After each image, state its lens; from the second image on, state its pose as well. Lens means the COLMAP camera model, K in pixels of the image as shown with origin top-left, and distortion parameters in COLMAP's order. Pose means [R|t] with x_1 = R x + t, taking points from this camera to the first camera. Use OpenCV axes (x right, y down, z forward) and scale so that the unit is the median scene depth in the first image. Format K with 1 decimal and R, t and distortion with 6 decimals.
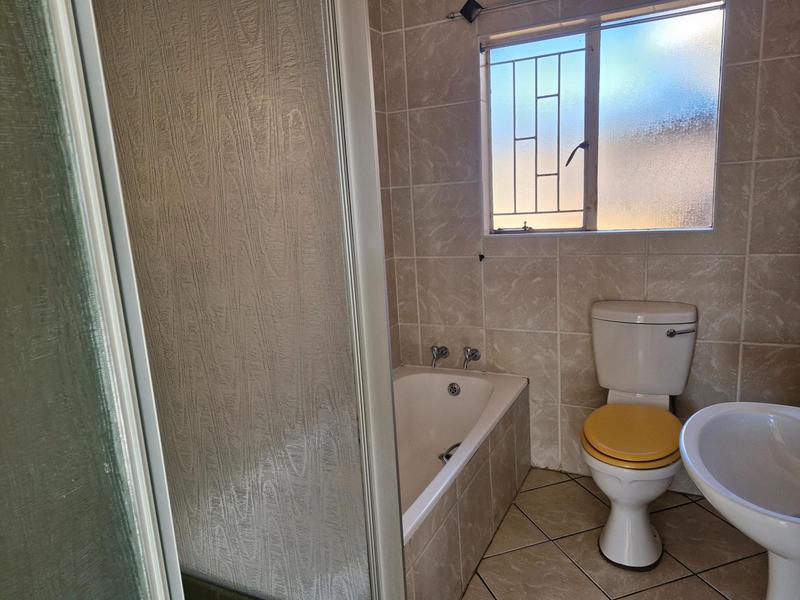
lens RADIAL K [[551.7, 0, 389.8], [0, 551.7, 308.3], [0, 0, 1]] dist [0.060458, -0.060496]
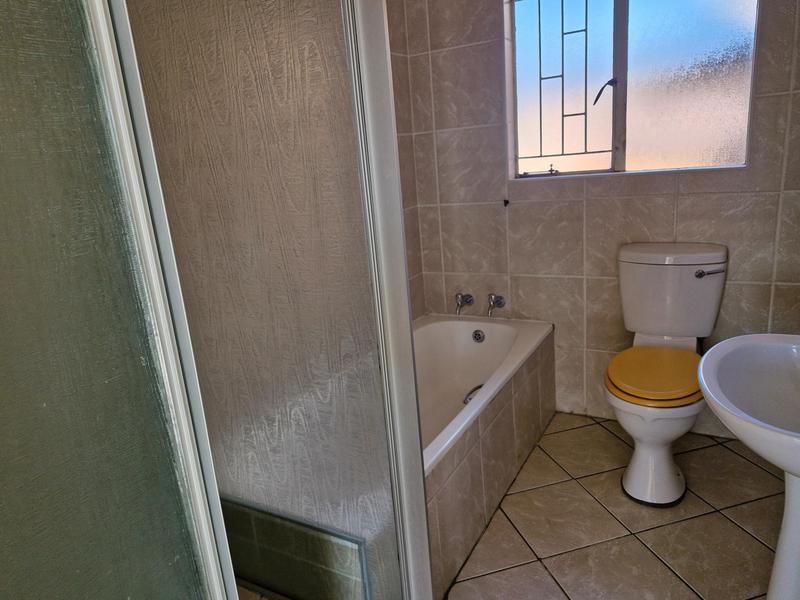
lens RADIAL K [[551.7, 0, 387.9], [0, 551.7, 300.6], [0, 0, 1]] dist [0.060458, -0.060496]
pose [[0.998427, -0.011224, -0.054932, 0.007582], [0.014657, 0.997938, 0.062488, 0.019377], [0.054118, -0.063195, 0.996533, -0.012848]]
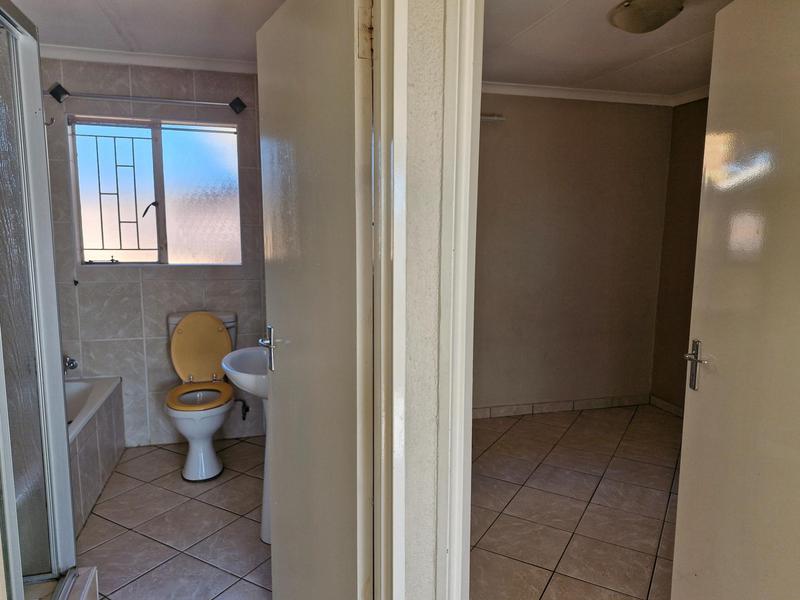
lens RADIAL K [[551.7, 0, 396.5], [0, 551.7, 299.8], [0, 0, 1]] dist [0.060458, -0.060496]
pose [[0.729253, -0.018371, 0.683997, -0.182596], [0.084930, 0.994339, -0.063844, 0.094498], [-0.678953, 0.104650, 0.726685, -0.431258]]
